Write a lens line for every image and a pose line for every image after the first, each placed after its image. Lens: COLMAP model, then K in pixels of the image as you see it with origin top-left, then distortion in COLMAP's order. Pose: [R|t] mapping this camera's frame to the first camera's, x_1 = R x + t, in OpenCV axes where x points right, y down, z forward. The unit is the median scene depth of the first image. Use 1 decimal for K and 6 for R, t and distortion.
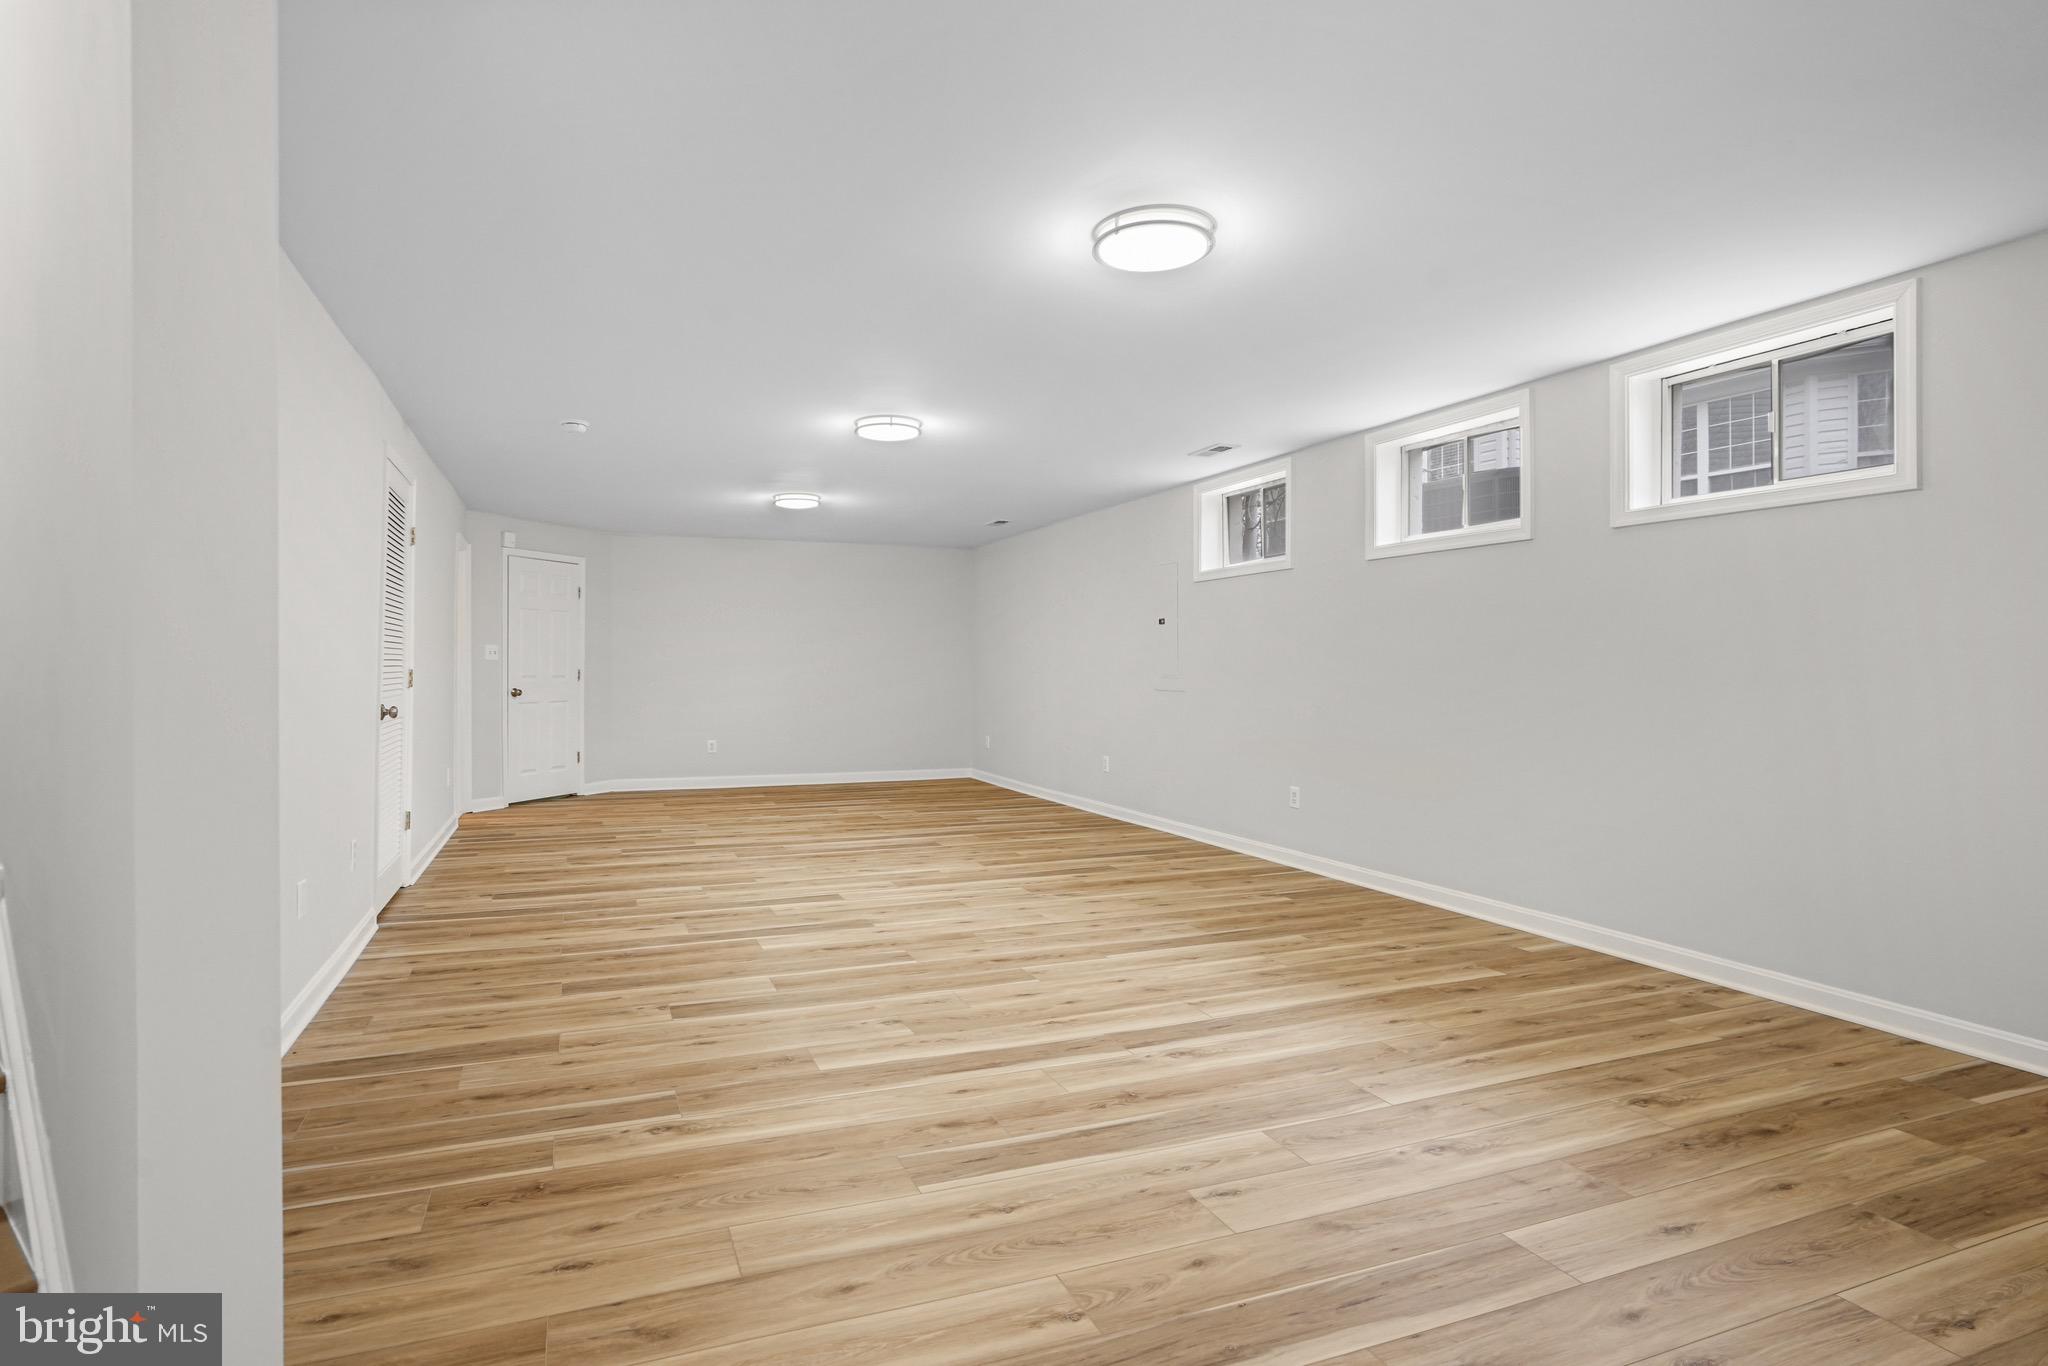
lens RADIAL K [[973.7, 0, 1014.3], [0, 973.7, 686.1], [0, 0, 1]] dist [-0.053376, 0.032392]
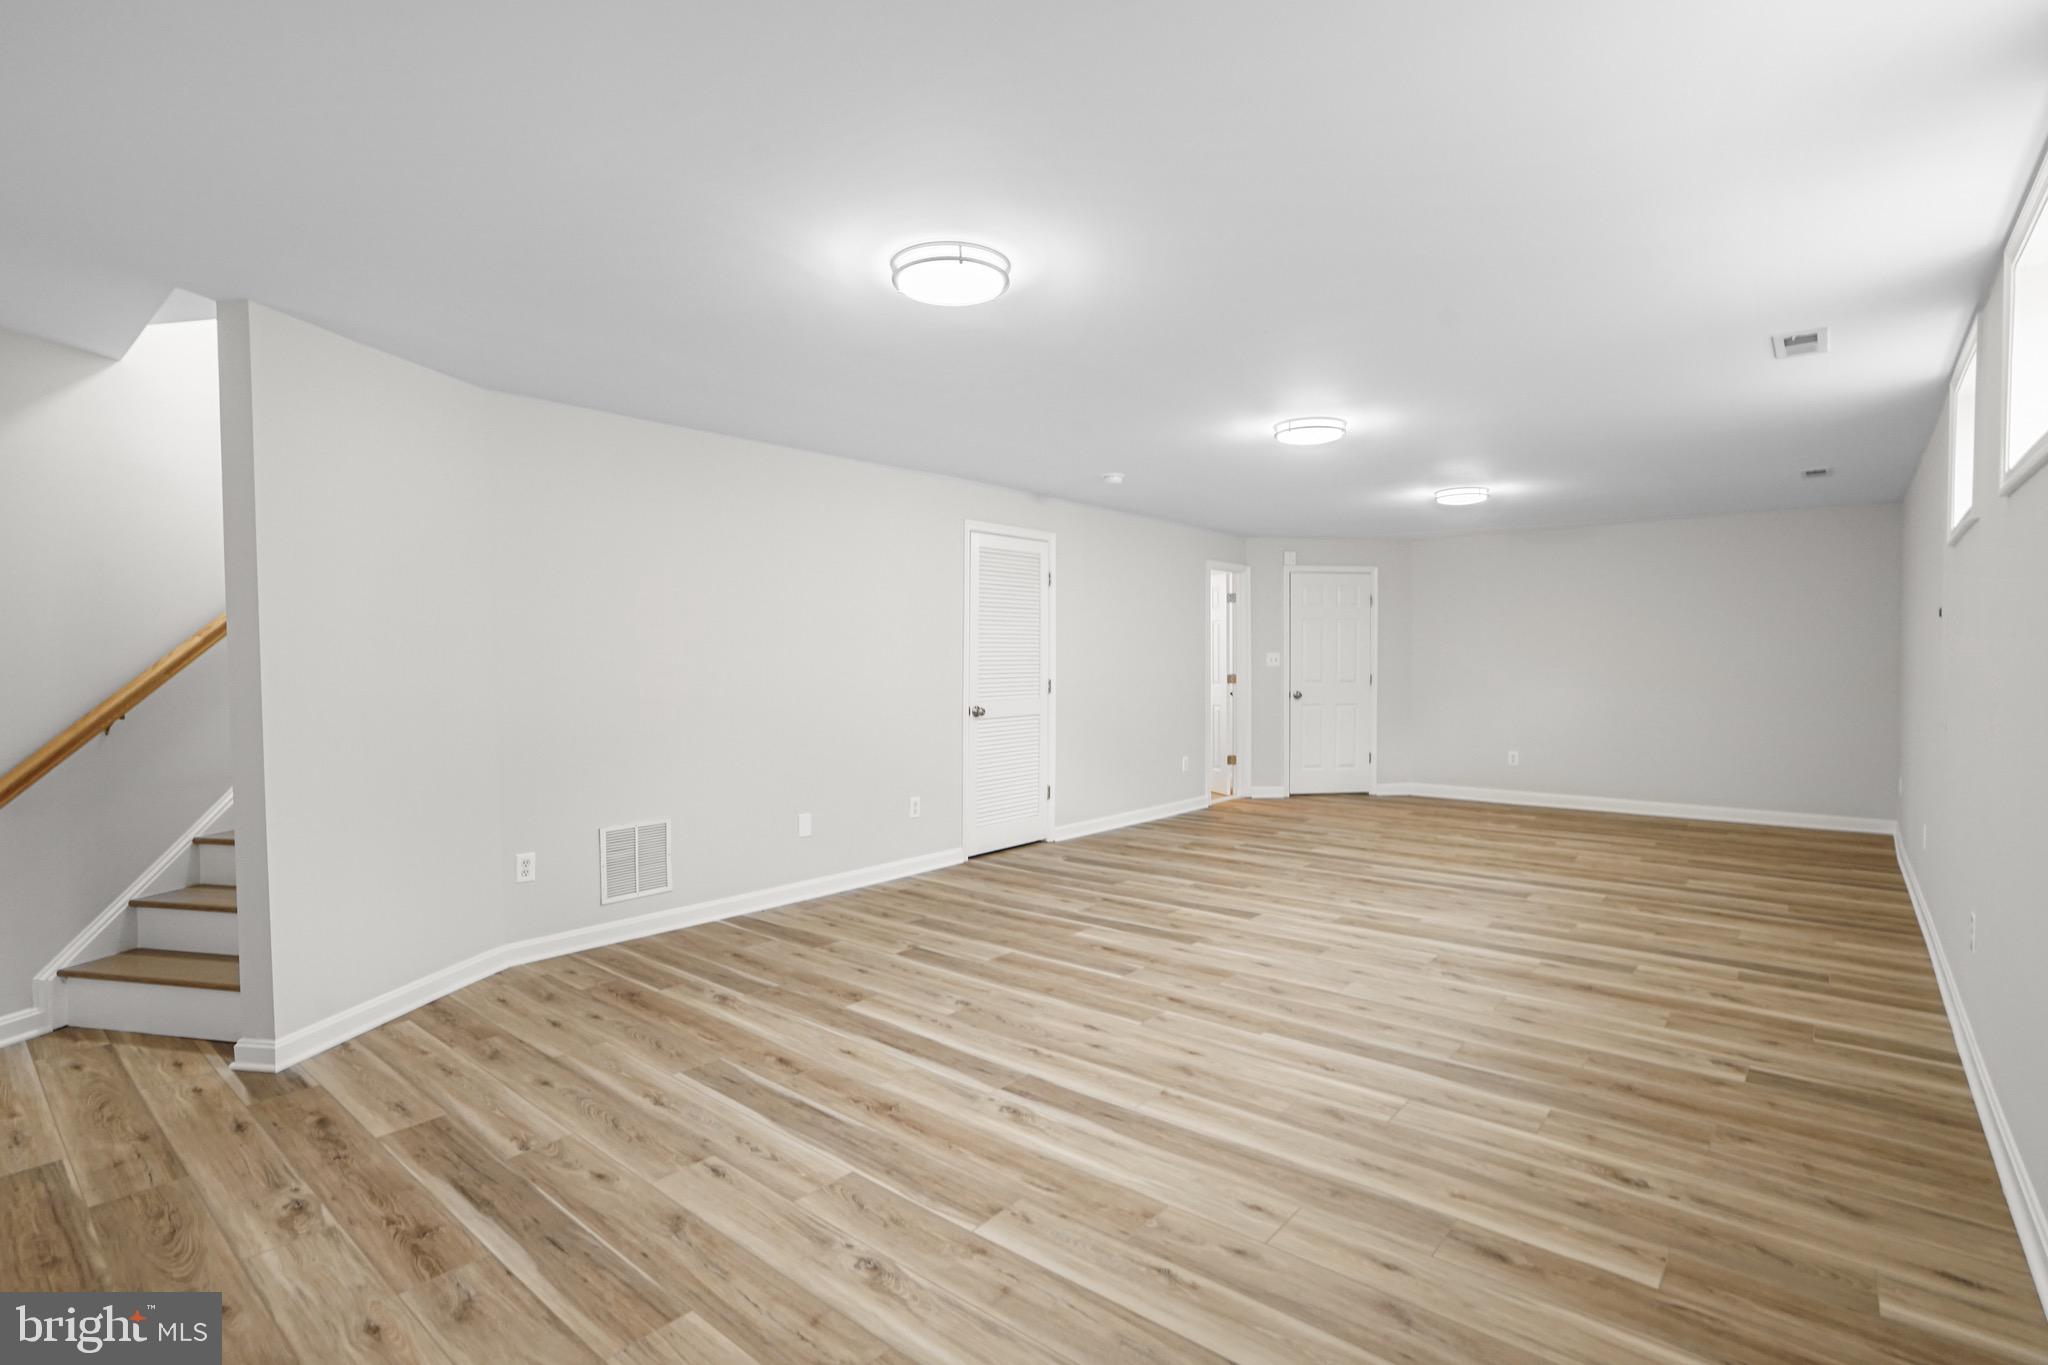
lens RADIAL K [[973.7, 0, 1014.3], [0, 973.7, 685.6], [0, 0, 1]] dist [-0.053376, 0.032392]
pose [[0.506569, 0.019631, -0.861976, 0.867622], [-0.015265, 0.999788, 0.013799, -0.045641], [0.862064, 0.006168, 0.506762, 0.455739]]
